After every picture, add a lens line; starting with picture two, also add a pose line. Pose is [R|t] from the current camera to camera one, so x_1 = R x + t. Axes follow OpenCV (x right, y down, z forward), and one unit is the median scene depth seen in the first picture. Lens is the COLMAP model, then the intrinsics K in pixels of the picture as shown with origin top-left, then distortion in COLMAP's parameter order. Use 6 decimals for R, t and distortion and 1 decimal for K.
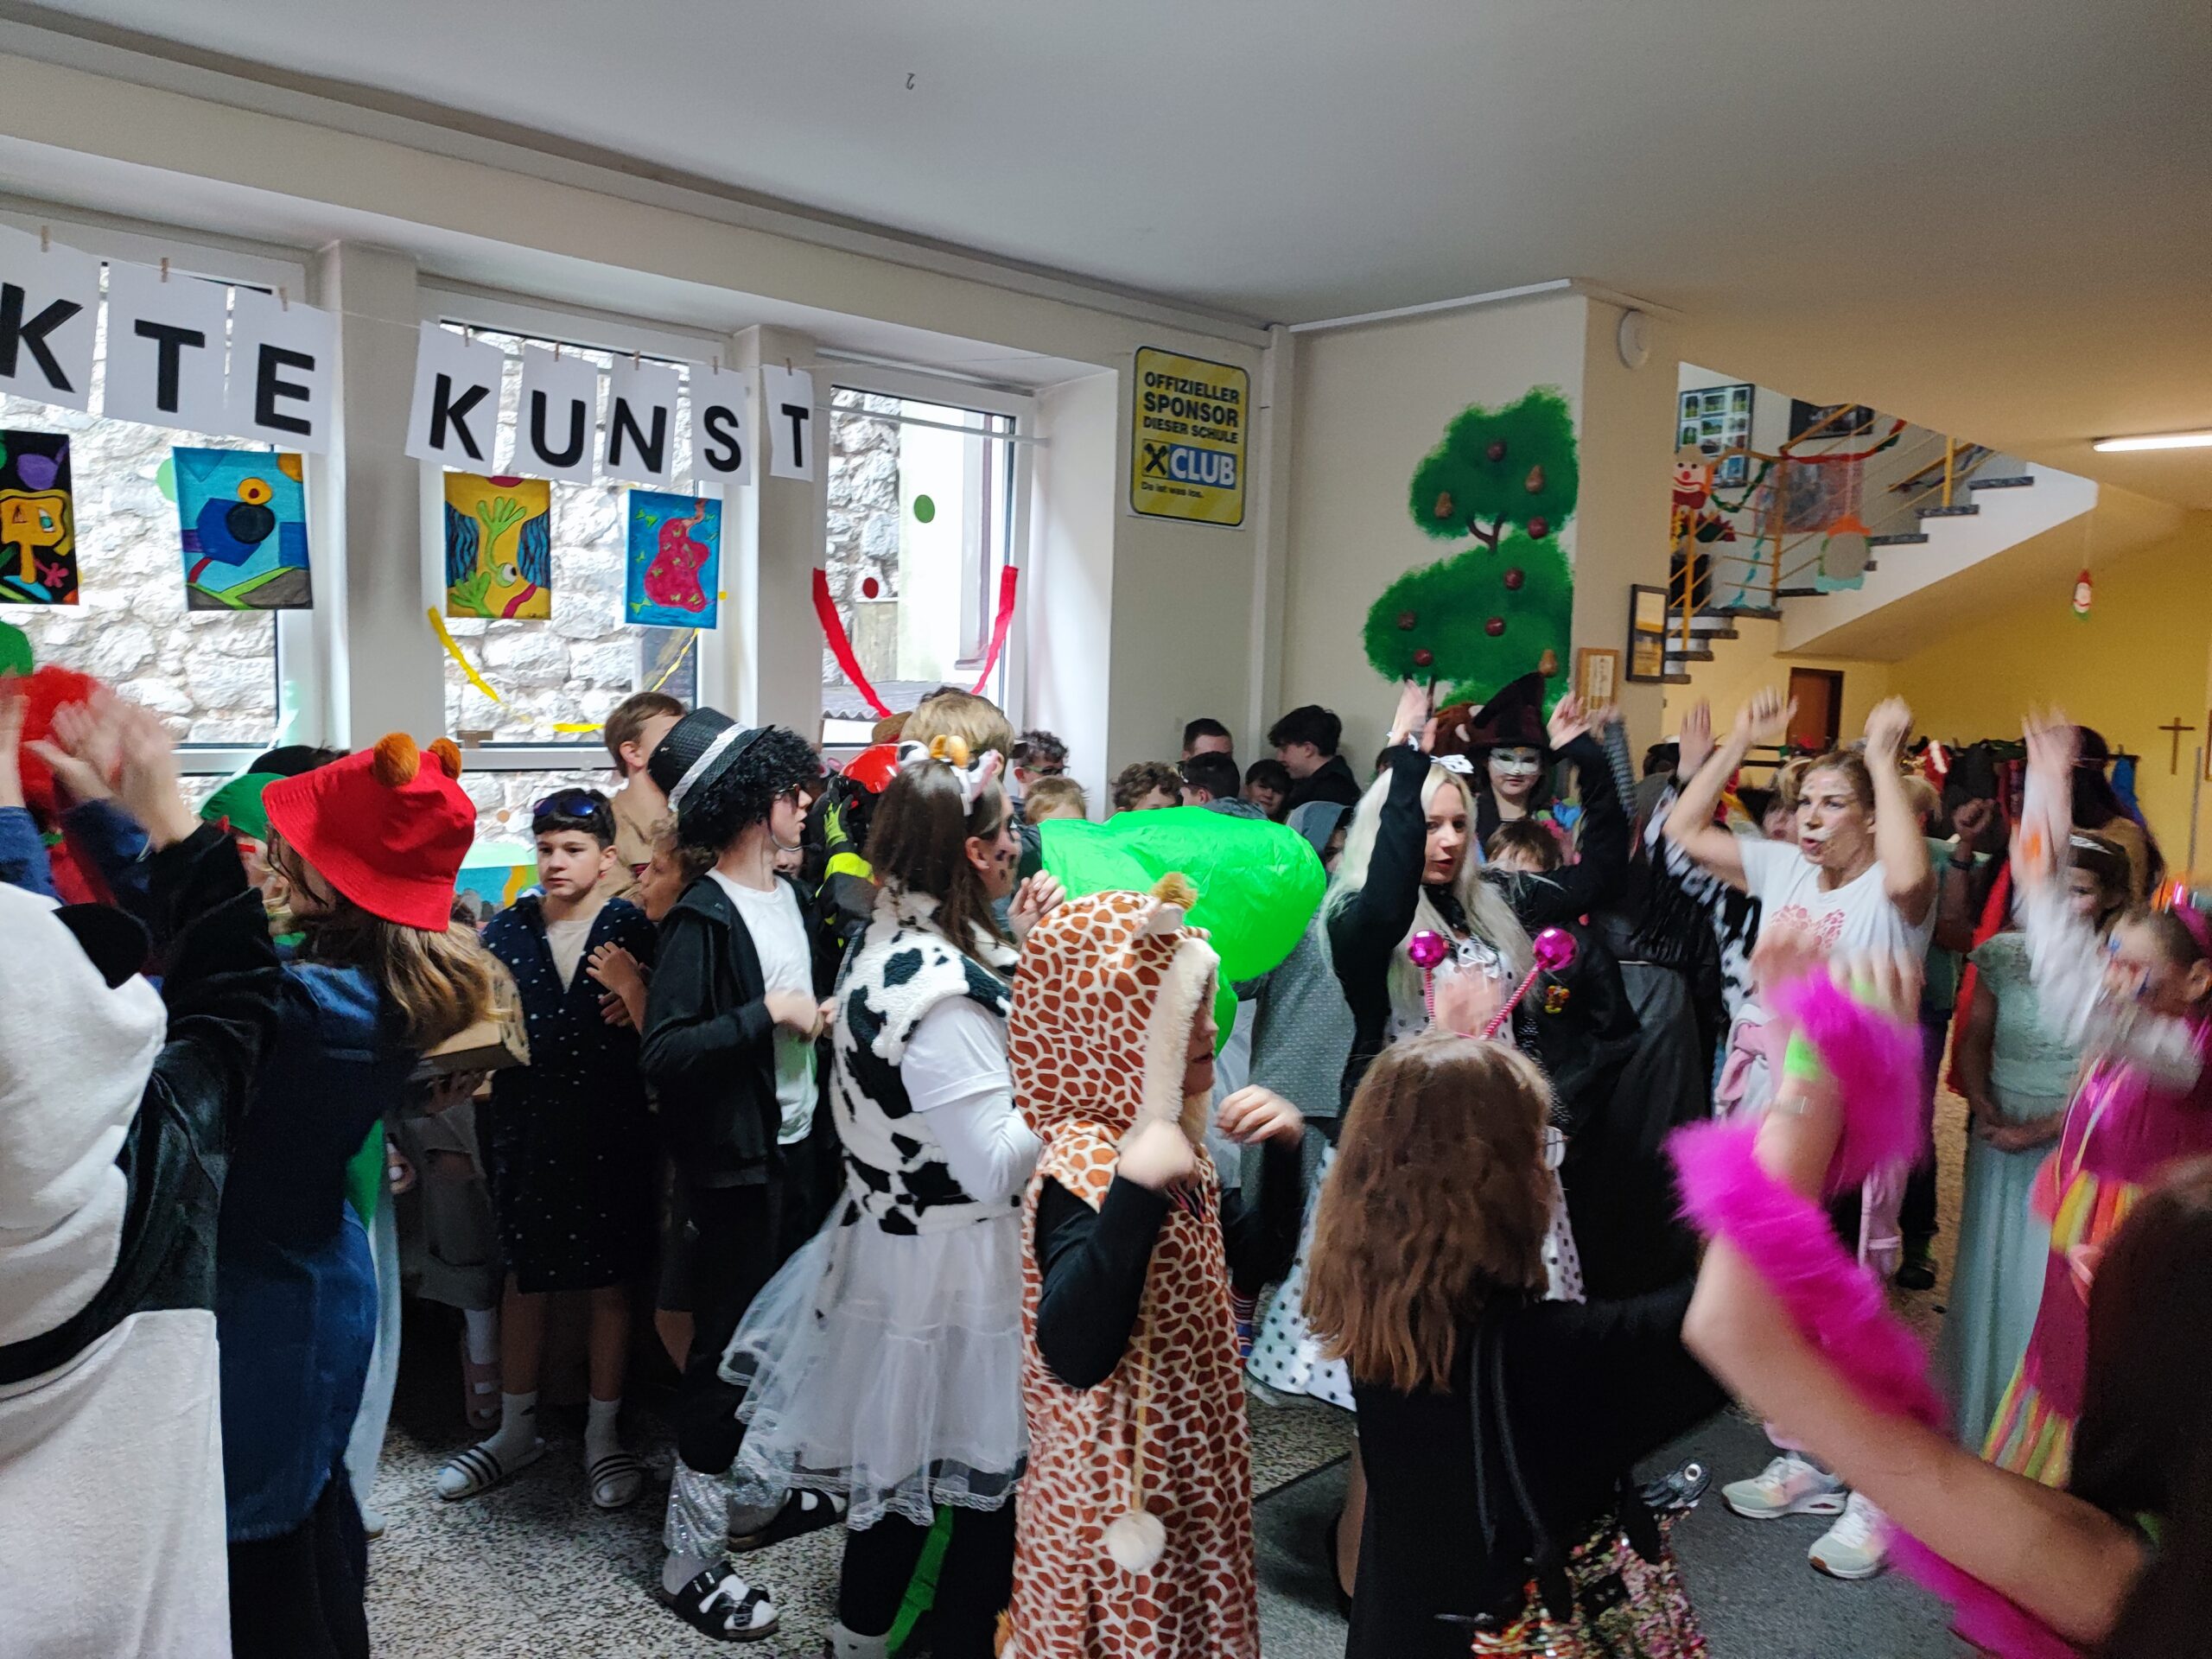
lens RADIAL K [[1633.3, 0, 1067.5], [0, 1633.3, 845.3], [0, 0, 1]] dist [0.021610, -0.028900]
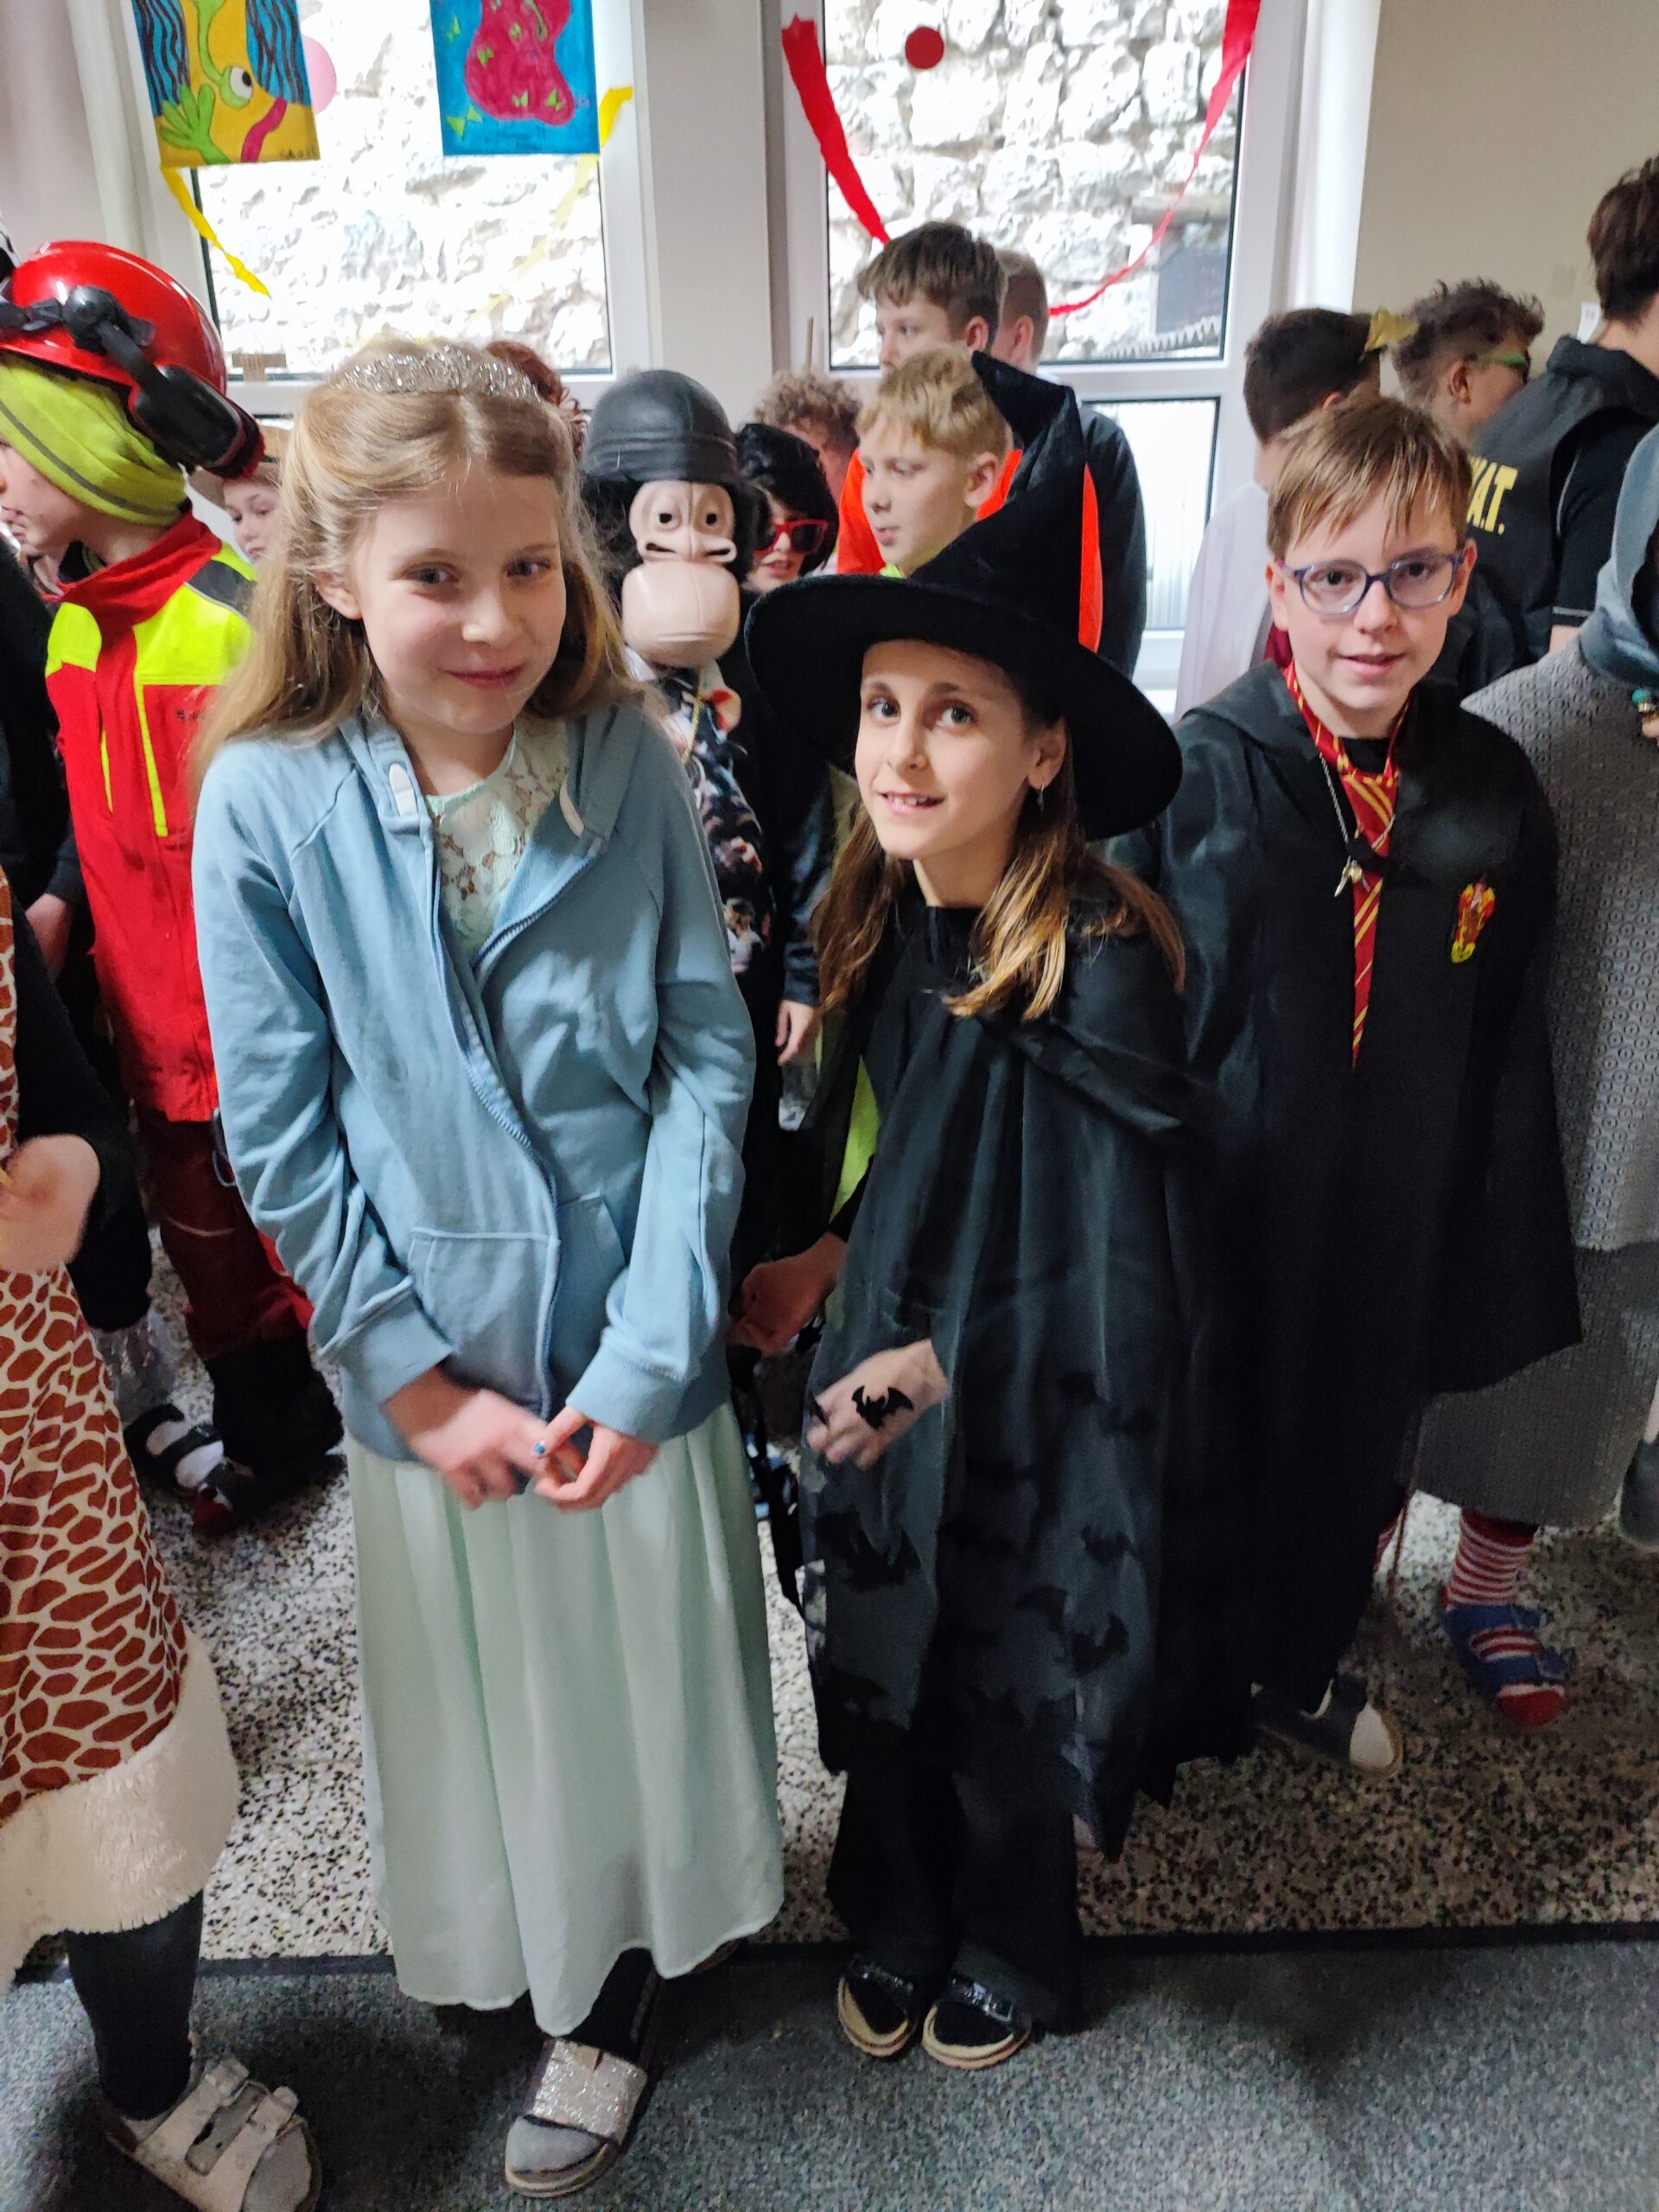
lens RADIAL K [[1633.3, 0, 834.8], [0, 1633.3, 1094.7], [0, 0, 1]] dist [0.021610, -0.028900]
pose [[0.732113, 0.221205, -0.644267, 0.253665], [-0.029629, 0.955250, 0.294311, 0.013809], [0.680539, -0.196380, 0.705905, 0.468731]]
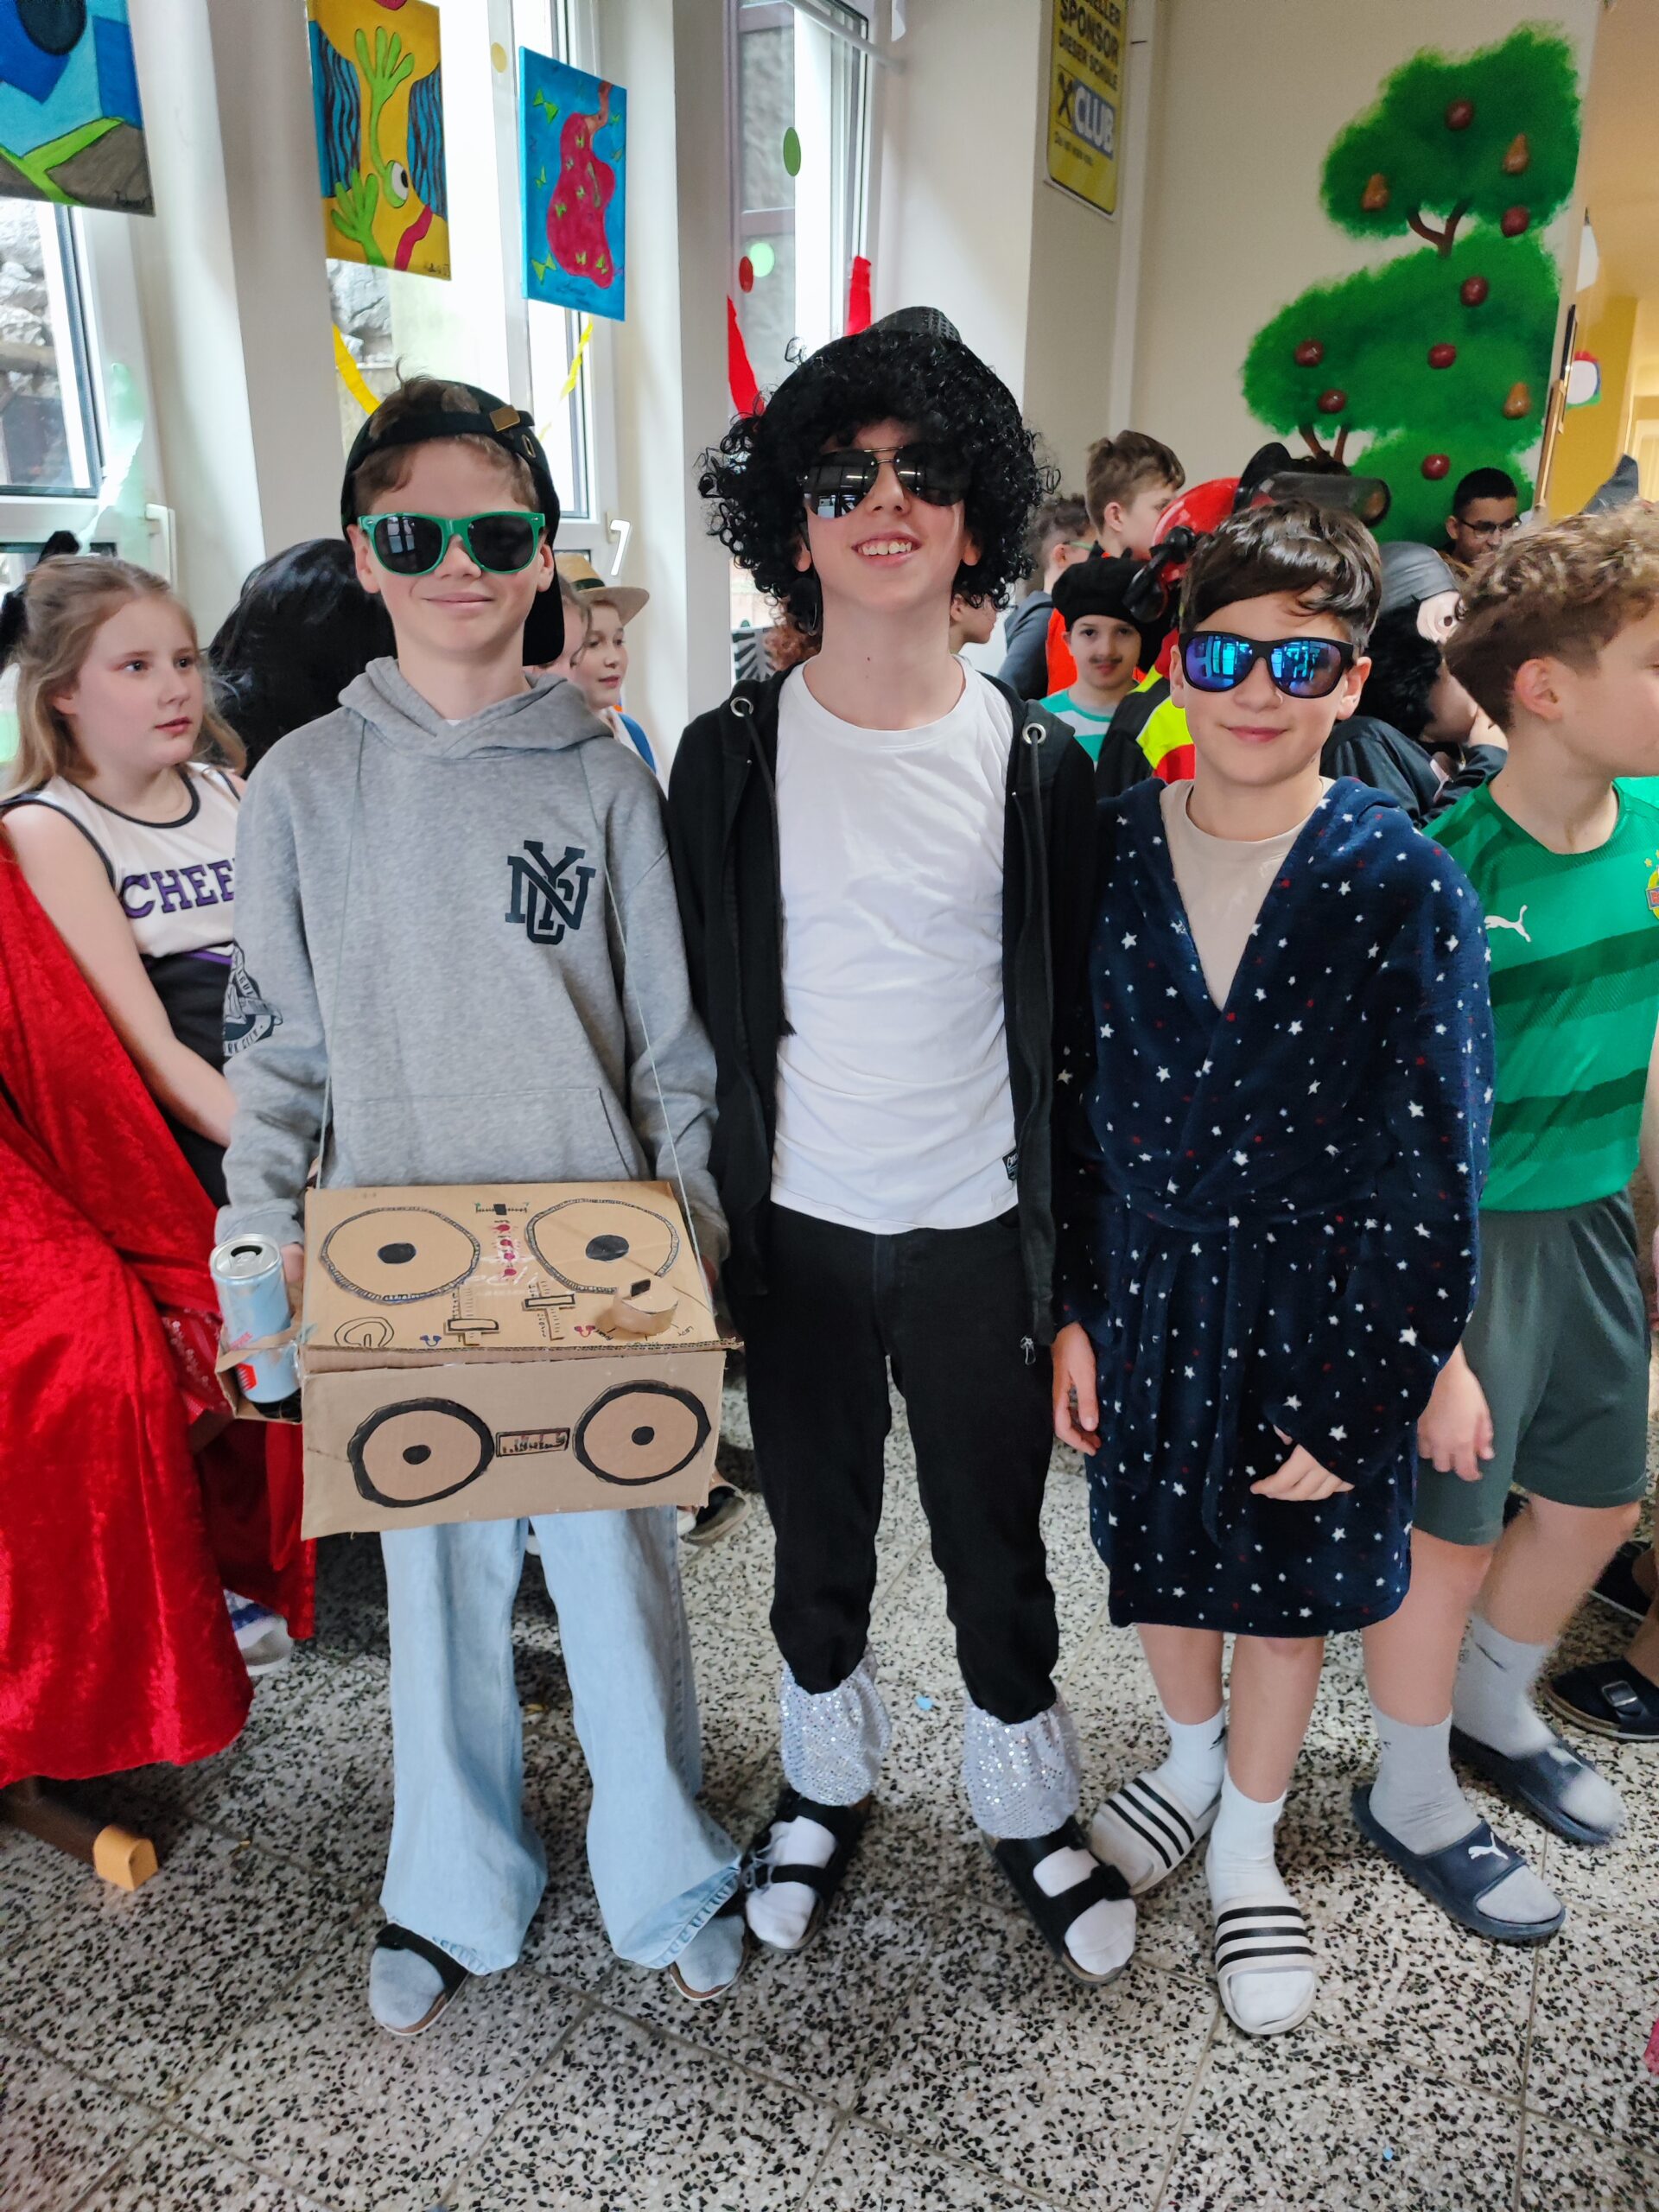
lens RADIAL K [[1633.3, 0, 813.3], [0, 1633.3, 1154.9], [0, 0, 1]] dist [0.021610, -0.028900]
pose [[0.925976, -0.151169, 0.346000, -0.344113], [0.058584, 0.962781, 0.263859, 0.015258], [-0.373009, -0.224057, 0.900368, 0.261143]]
